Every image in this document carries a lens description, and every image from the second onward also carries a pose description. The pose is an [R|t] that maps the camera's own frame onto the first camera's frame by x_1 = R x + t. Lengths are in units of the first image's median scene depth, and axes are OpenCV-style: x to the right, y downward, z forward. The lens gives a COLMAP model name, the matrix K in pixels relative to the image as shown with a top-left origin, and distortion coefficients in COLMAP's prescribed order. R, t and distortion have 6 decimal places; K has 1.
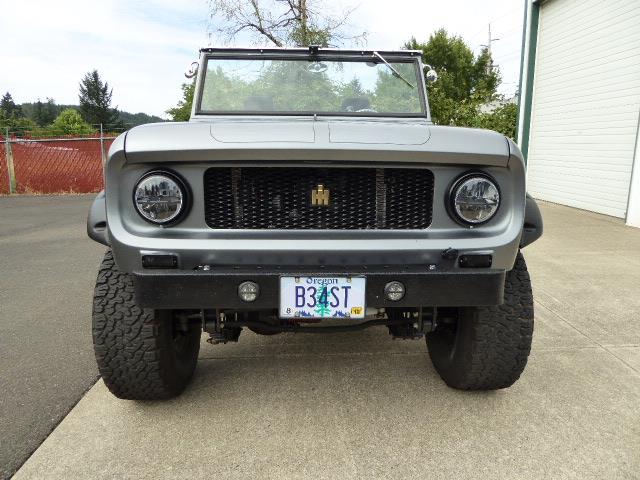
lens RADIAL K [[454.0, 0, 322.2], [0, 454.0, 237.7], [0, 0, 1]] dist [-0.033248, 0.000189]
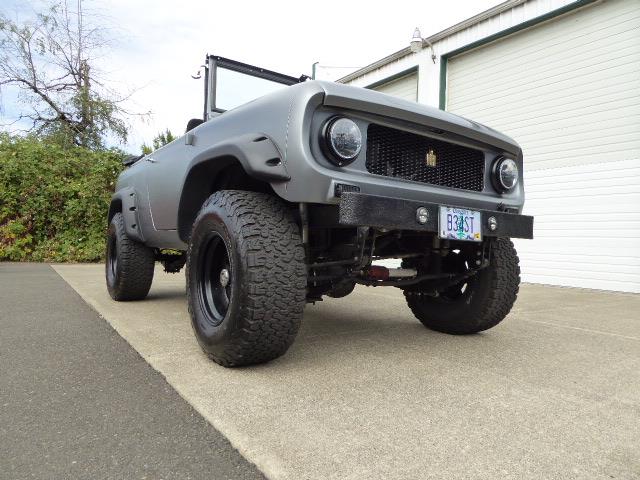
lens RADIAL K [[454.0, 0, 325.9], [0, 454.0, 239.6], [0, 0, 1]] dist [-0.033248, 0.000189]
pose [[0.852700, 0.033389, 0.521333, -0.966308], [0.069378, 0.981878, -0.176361, 0.358615], [-0.517774, 0.186552, 0.834930, 0.085895]]
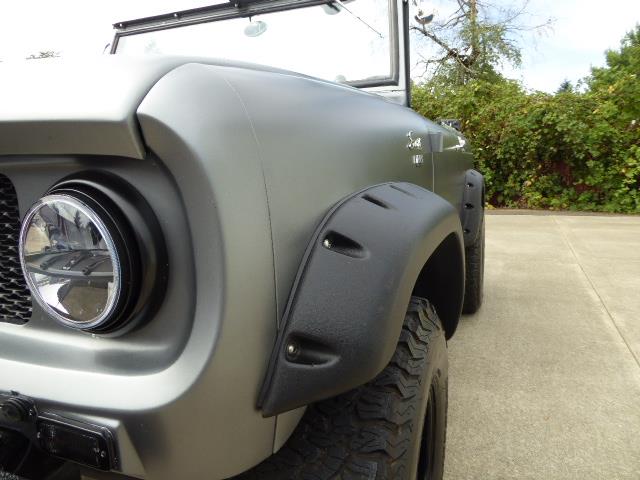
lens RADIAL K [[454.0, 0, 316.5], [0, 454.0, 238.3], [0, 0, 1]] dist [-0.033248, 0.000189]
pose [[0.910762, 0.042581, -0.410730, 0.643968], [-0.053180, 0.998481, -0.014409, -0.100378], [0.409492, 0.034966, 0.911643, 0.759159]]
